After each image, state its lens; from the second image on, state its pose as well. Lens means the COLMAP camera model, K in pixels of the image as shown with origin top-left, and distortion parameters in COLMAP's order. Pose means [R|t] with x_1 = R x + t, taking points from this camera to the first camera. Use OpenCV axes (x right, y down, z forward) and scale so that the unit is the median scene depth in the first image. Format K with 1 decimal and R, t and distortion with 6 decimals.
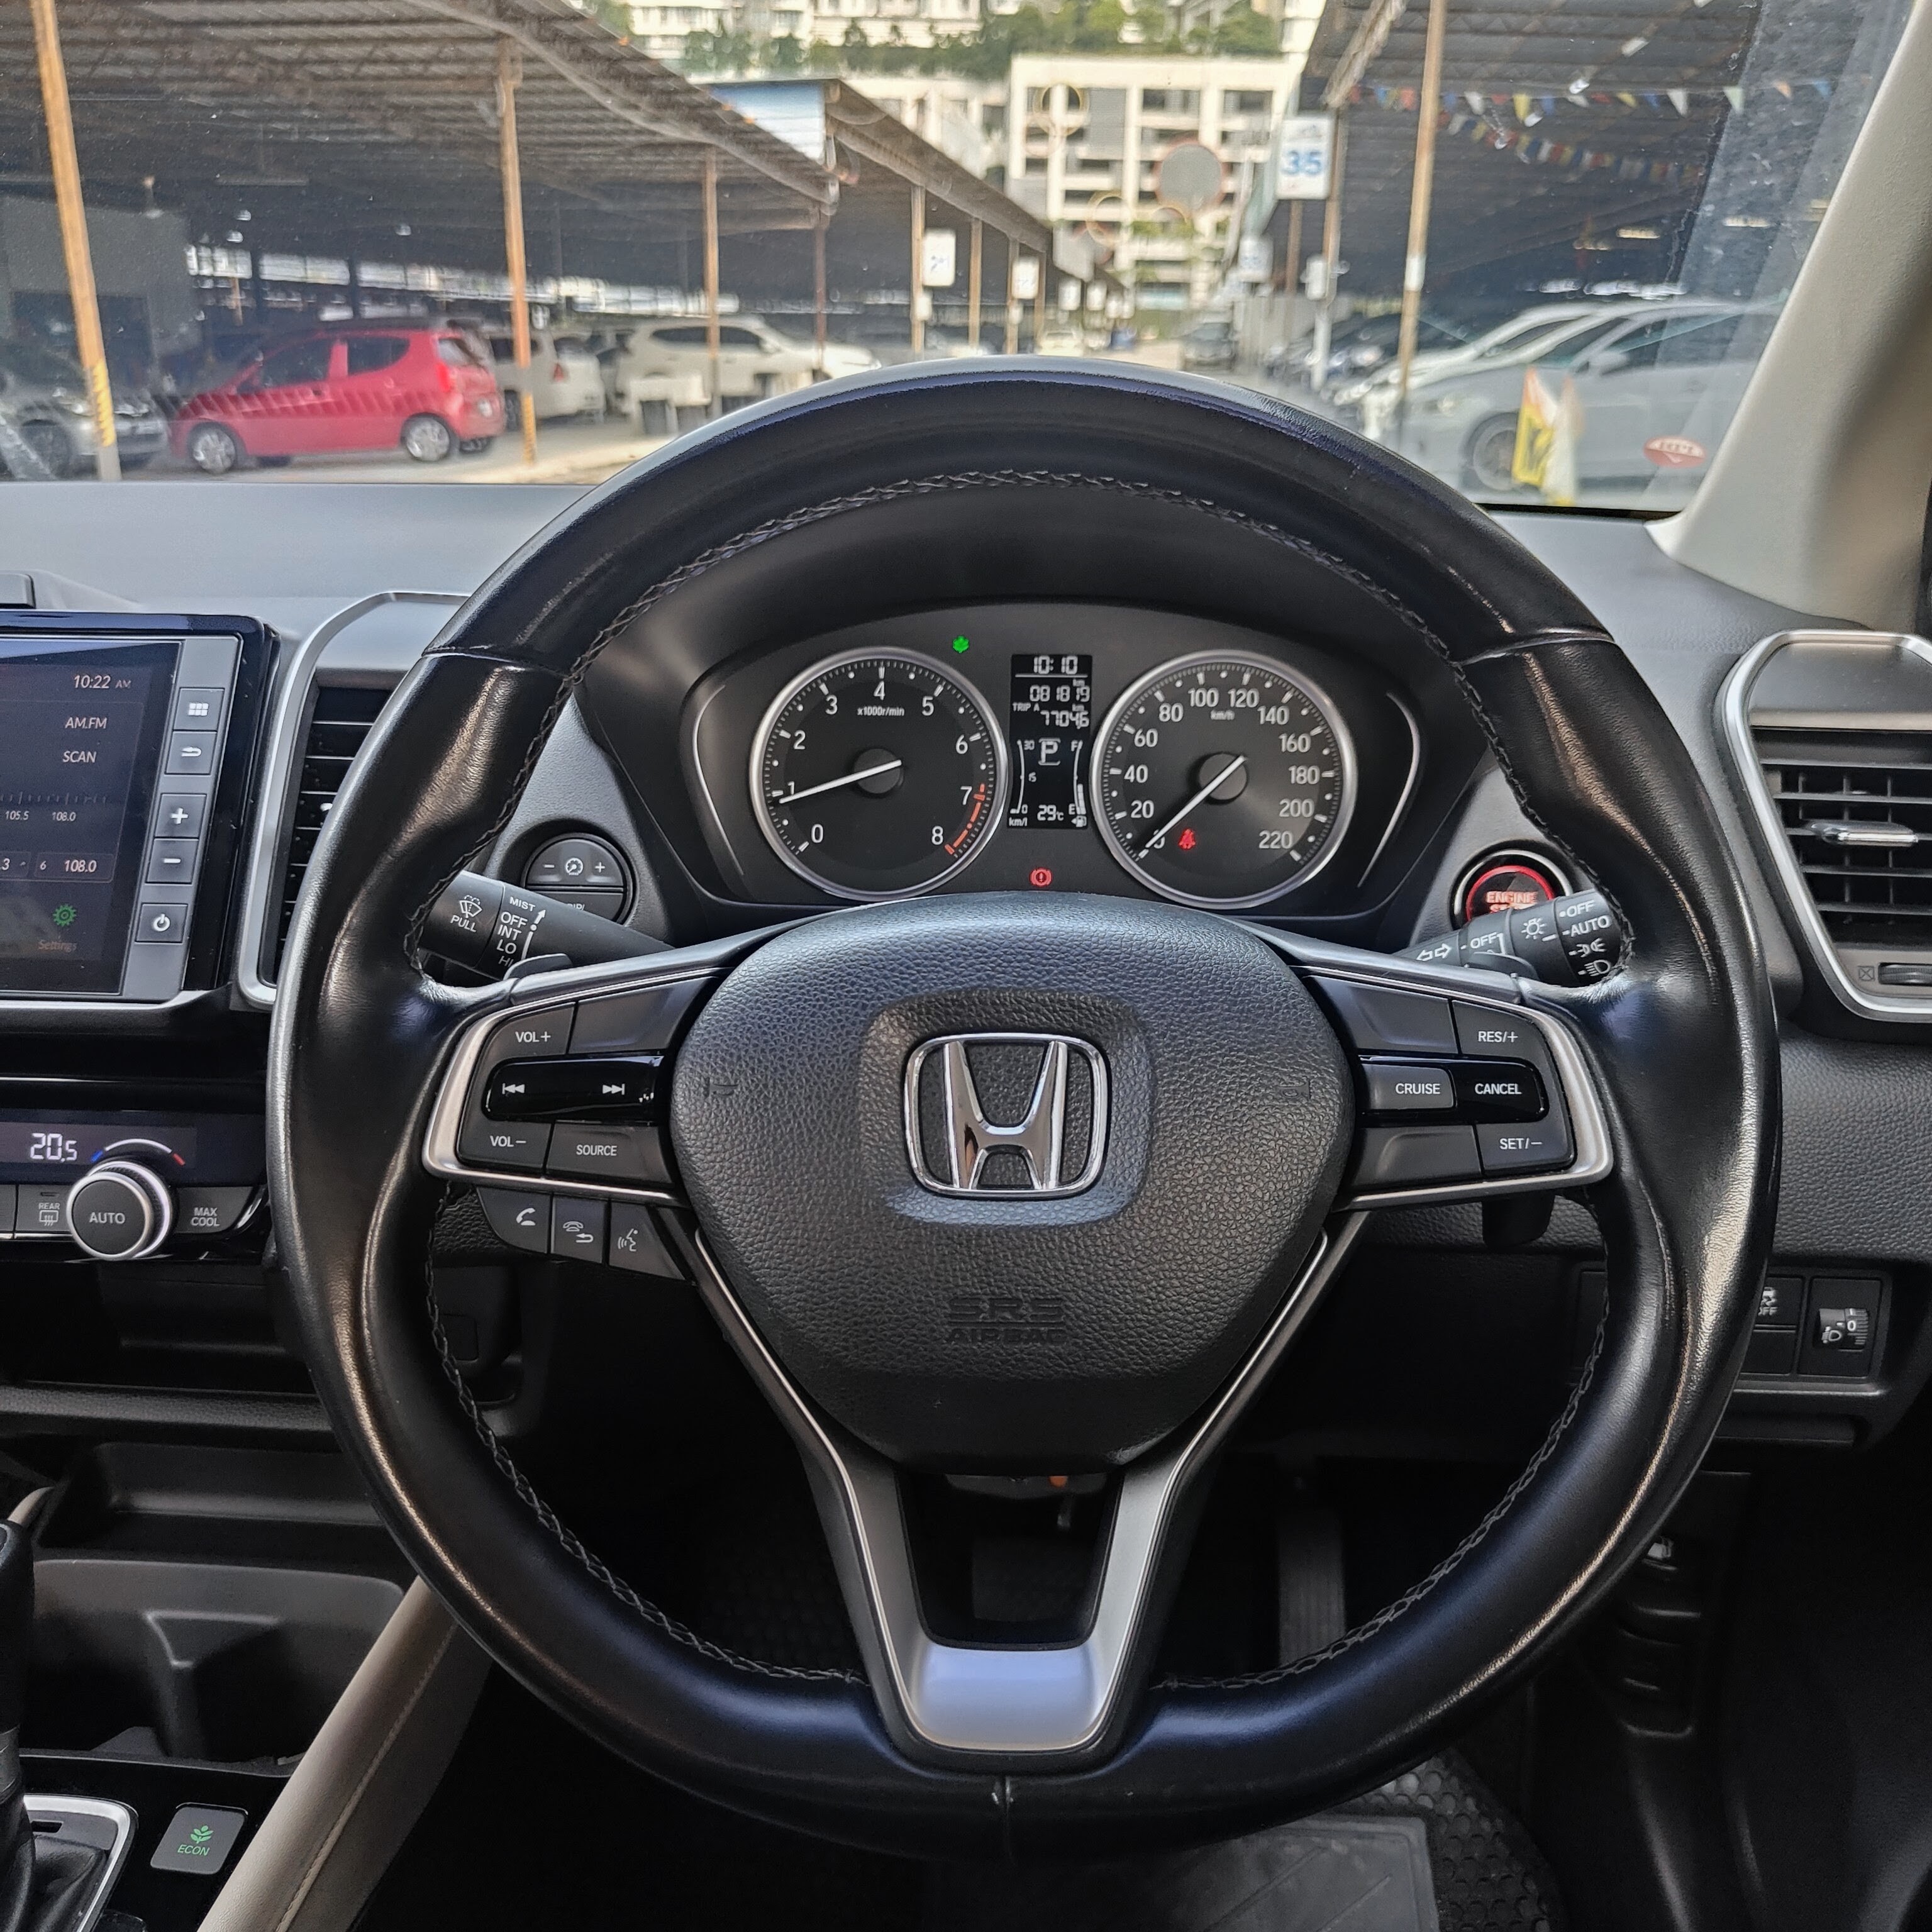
lens RADIAL K [[1808.7, 0, 937.8], [0, 1808.7, 966.7], [0, 0, 1]] dist [-0.003807, -0.011410]
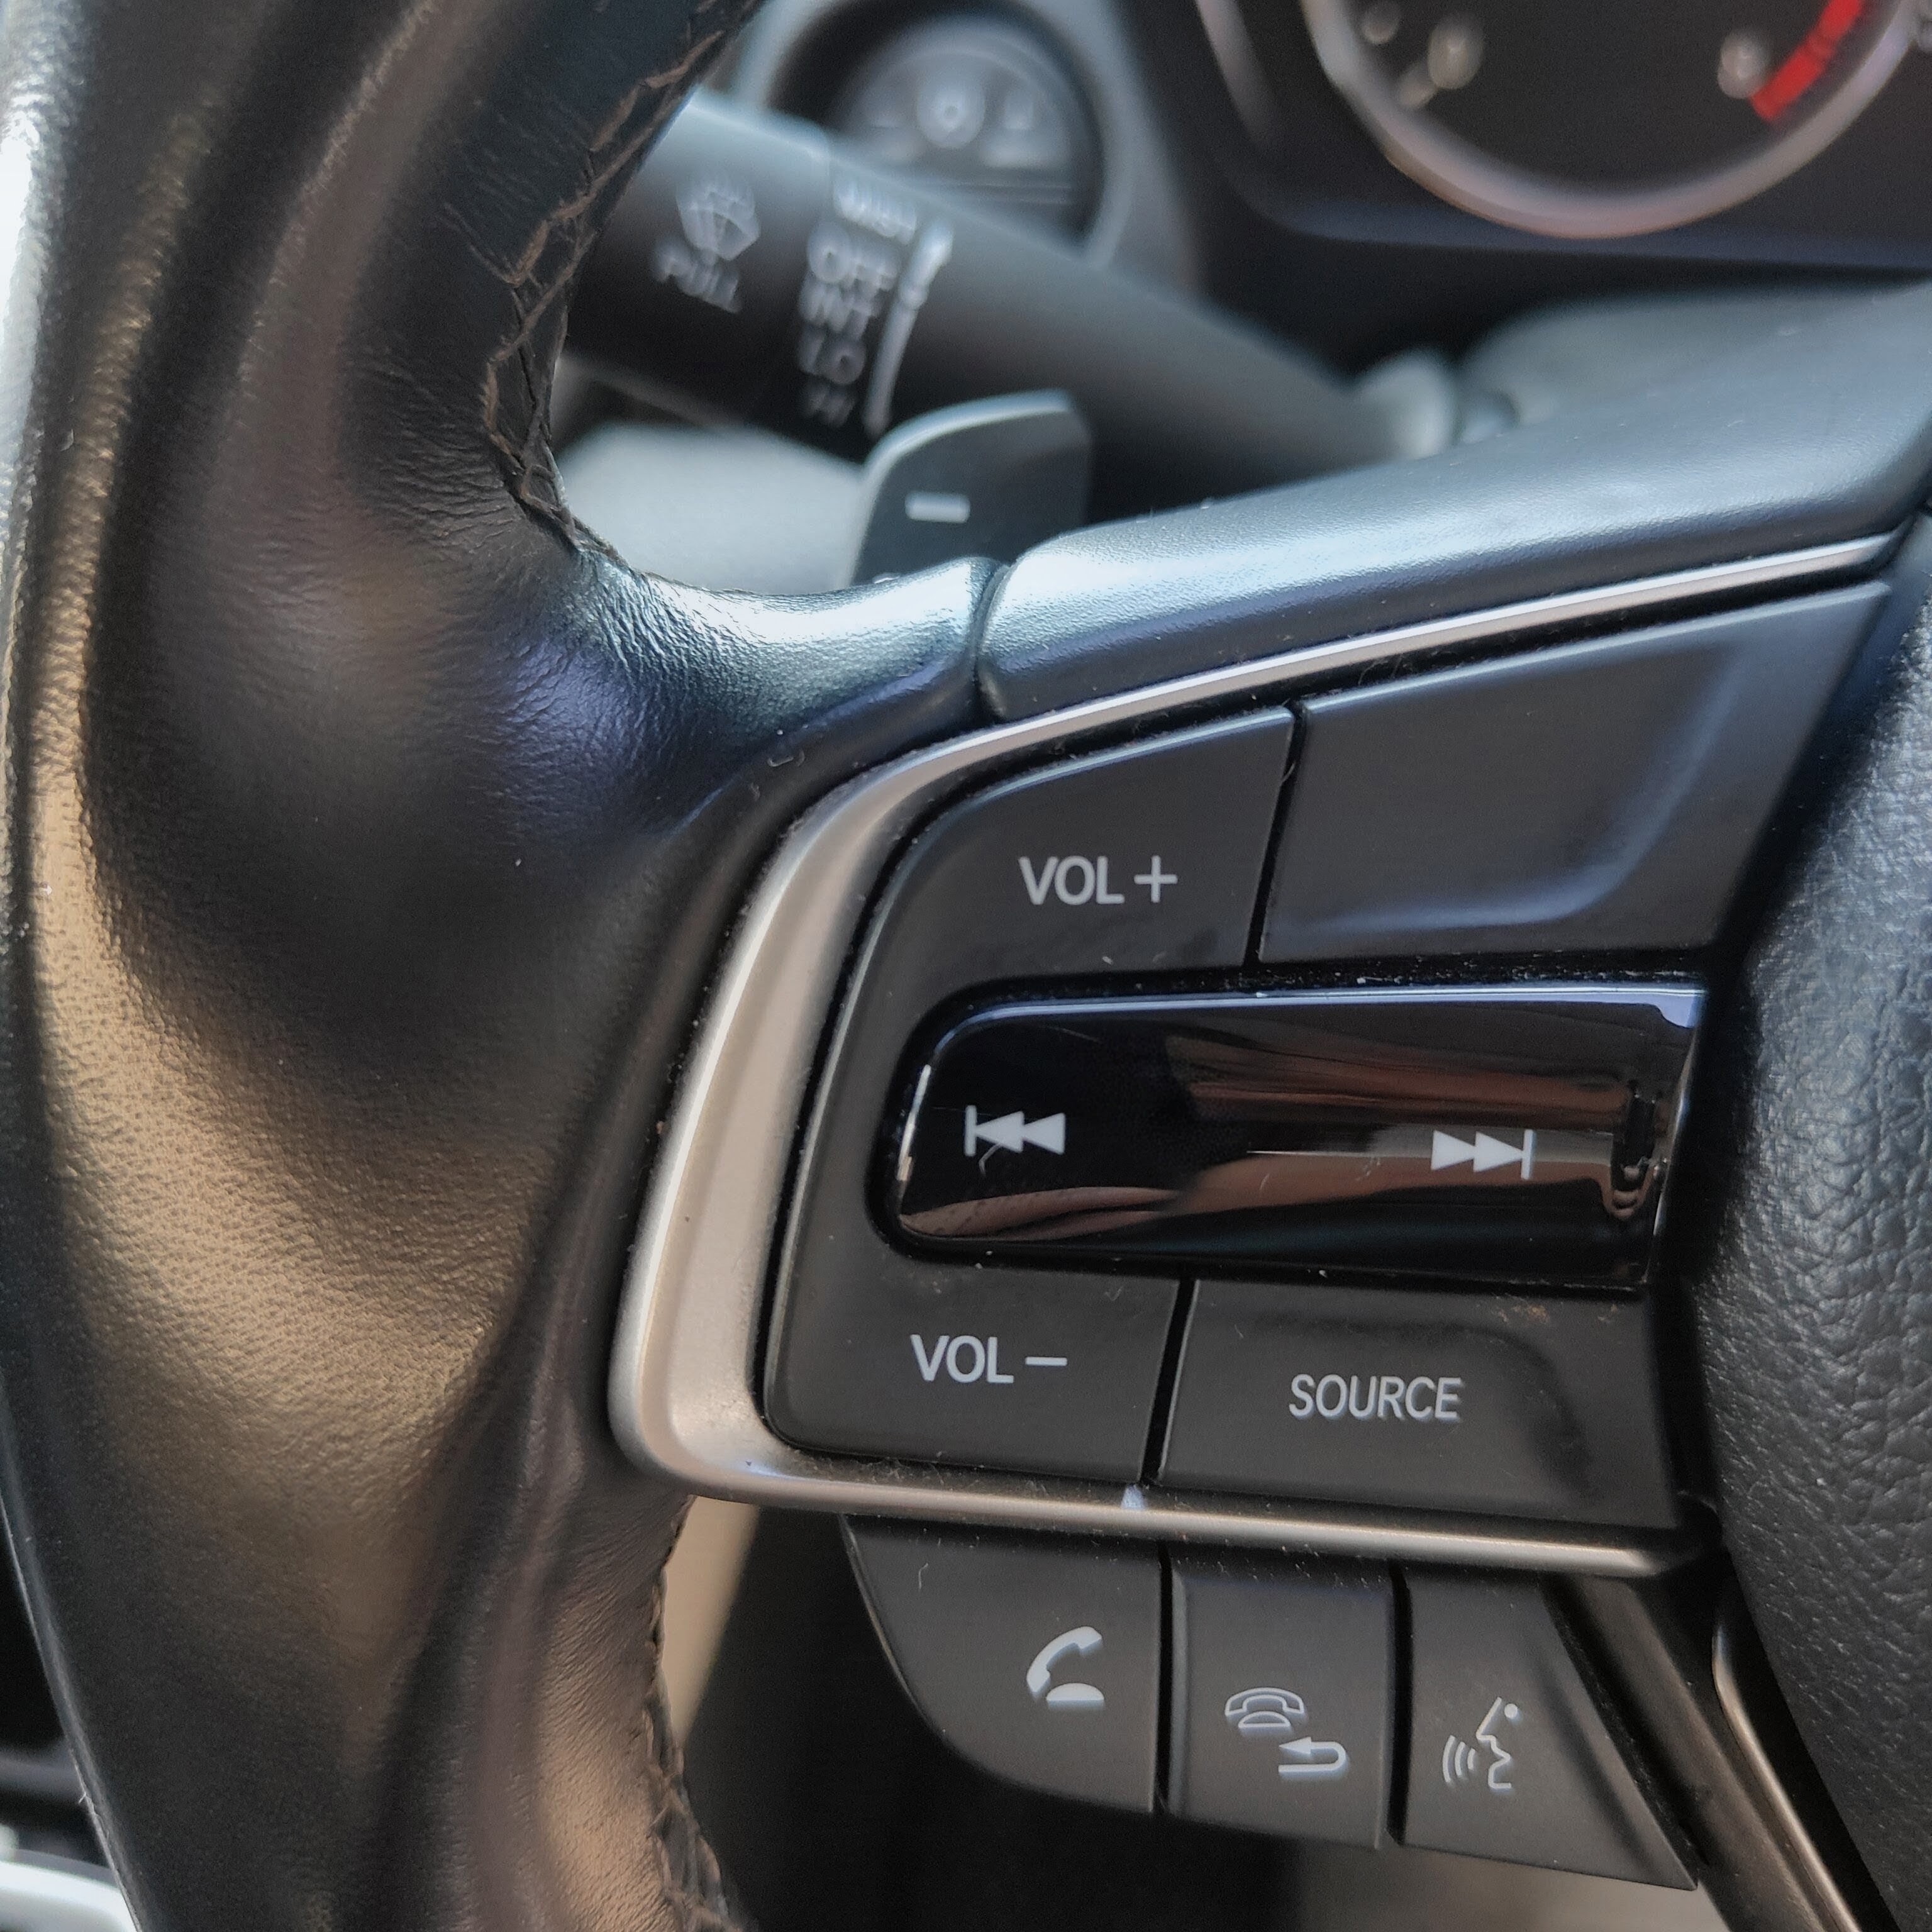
lens RADIAL K [[1877.5, 0, 970.3], [0, 1877.5, 947.6], [0, 0, 1]] dist [-0.012274, 0.034662]
pose [[0.996181, 0.046528, -0.073887, -0.165742], [-0.019832, 0.944653, 0.327471, -0.019165], [0.085035, -0.324755, 0.941968, 0.588153]]
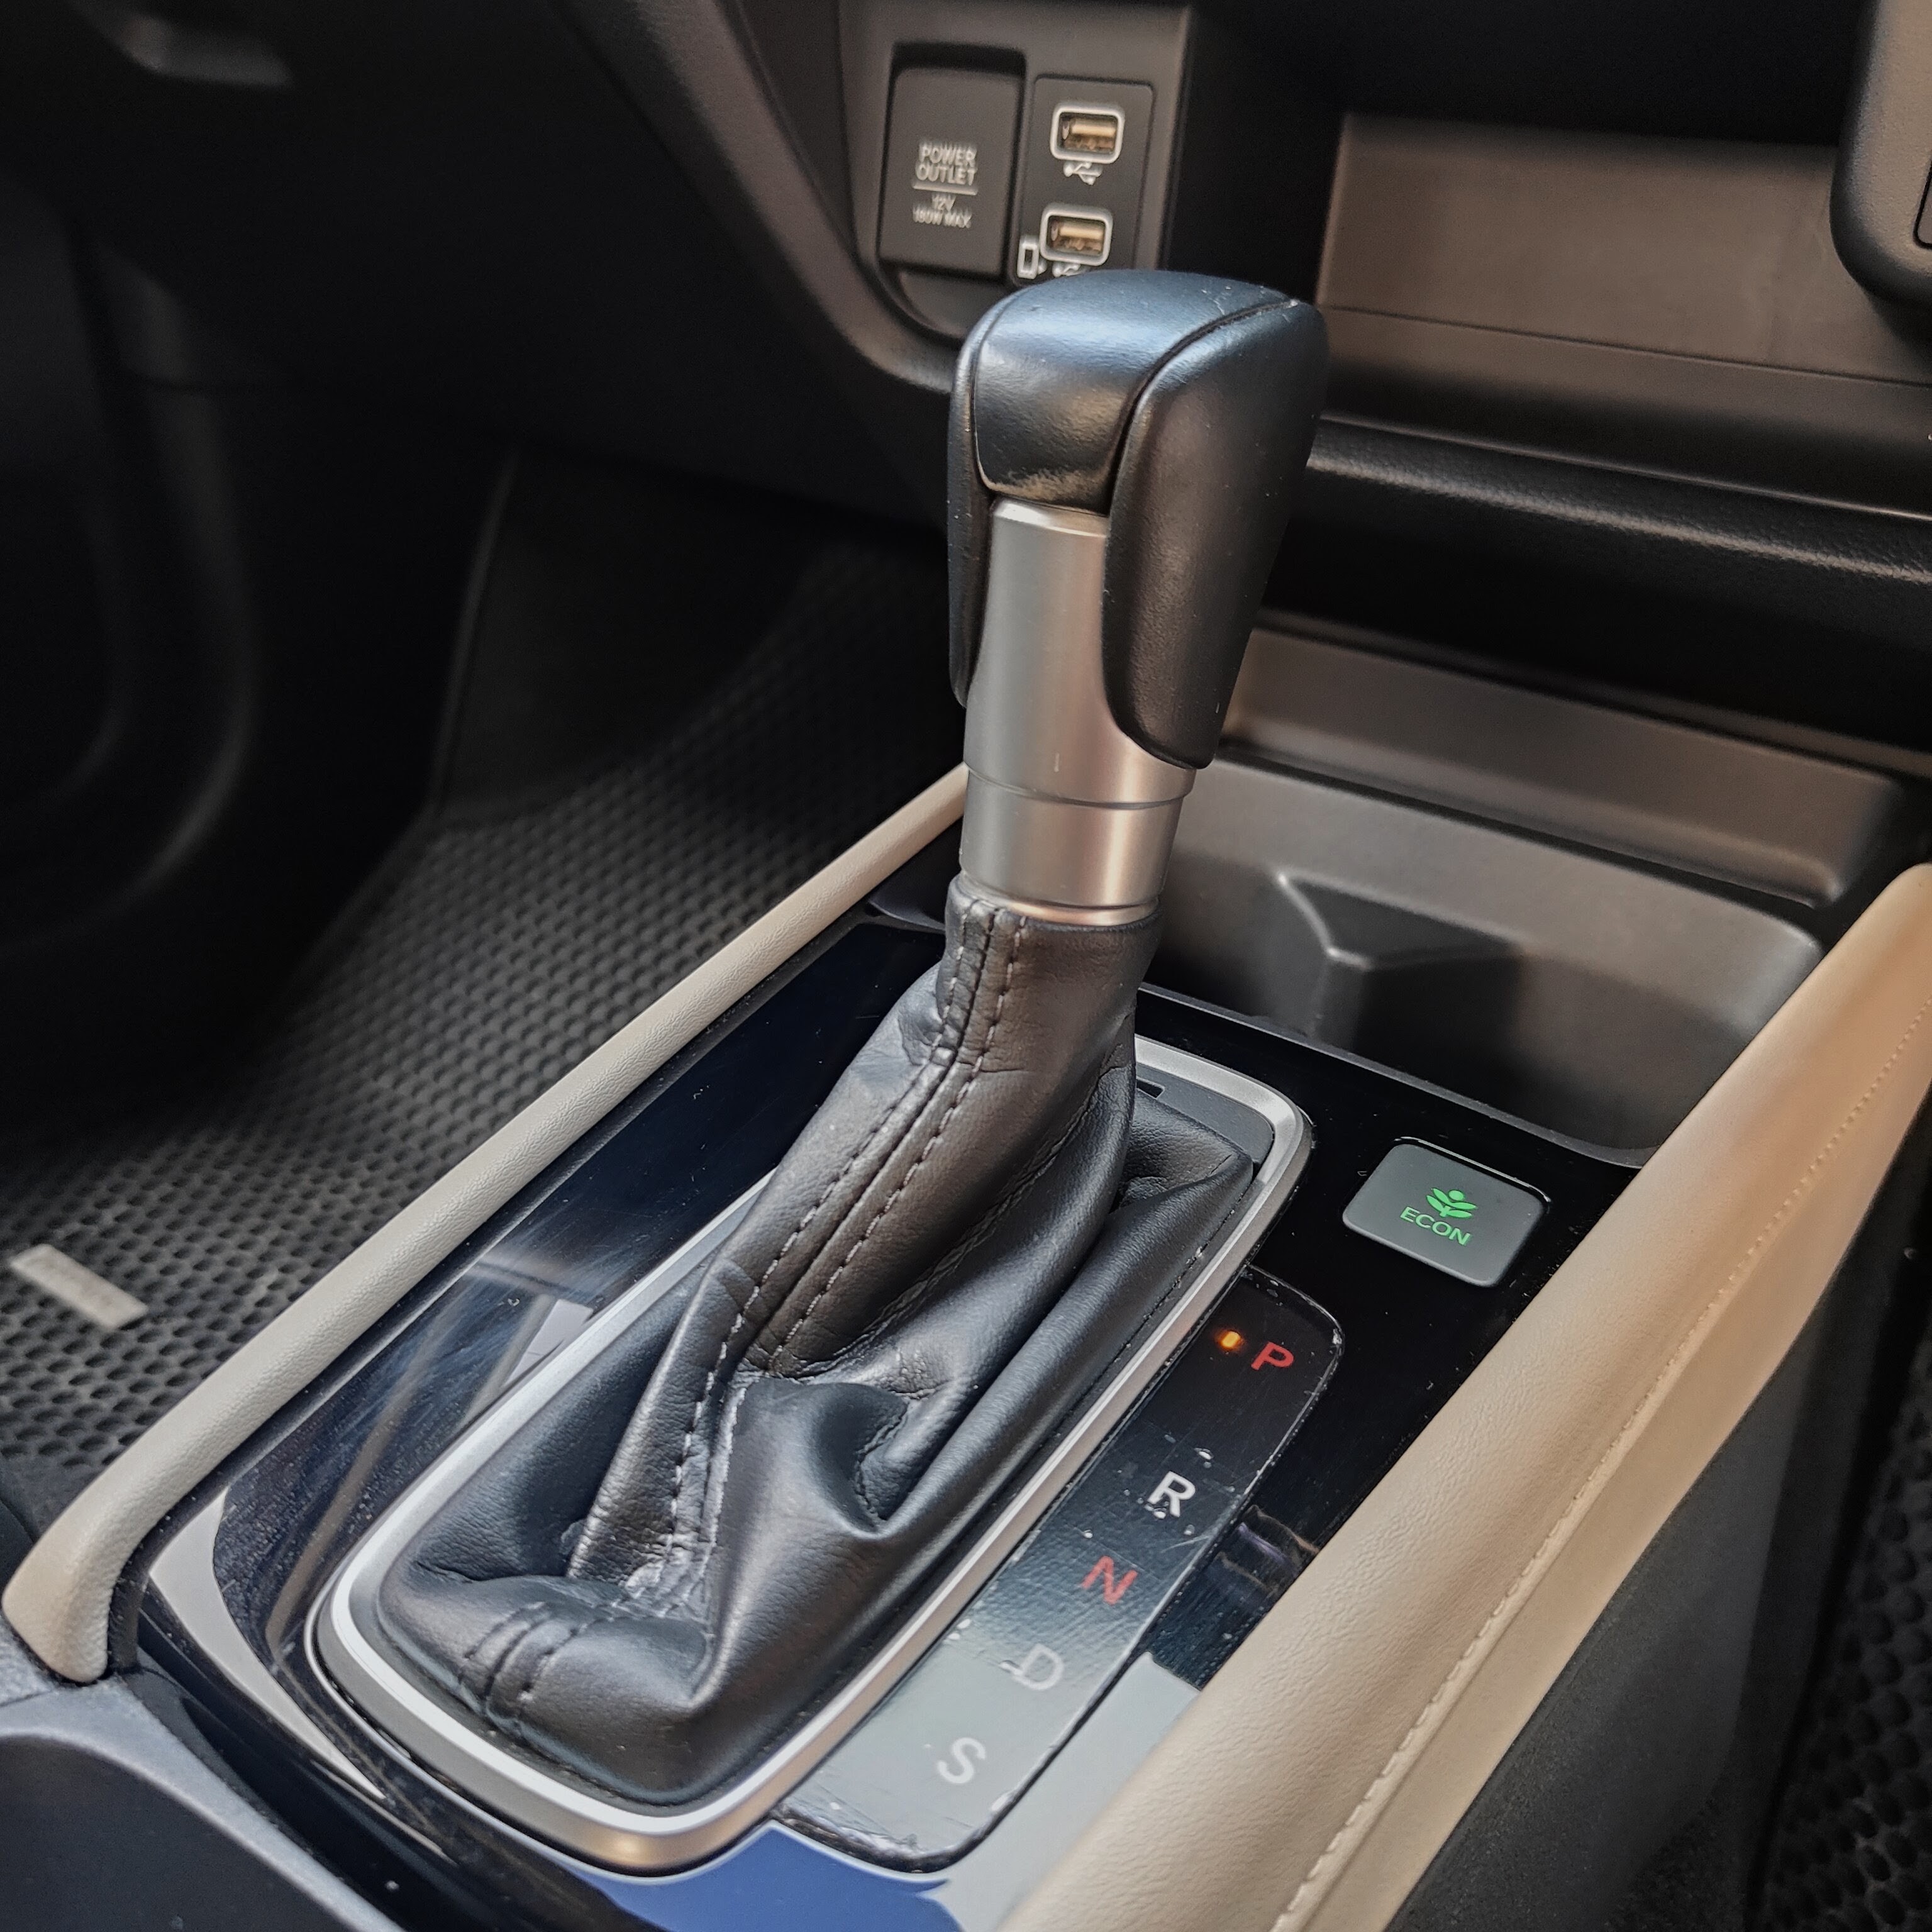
lens RADIAL K [[1826.8, 0, 966.0], [0, 1826.8, 966.0], [0, 0, 1]] dist [-0.007448, 0.035775]
pose [[0.875226, 0.267282, -0.403163, -0.362236], [-0.226952, 0.962945, 0.145707, 0.402676], [0.427168, -0.036028, 0.903454, 0.580192]]
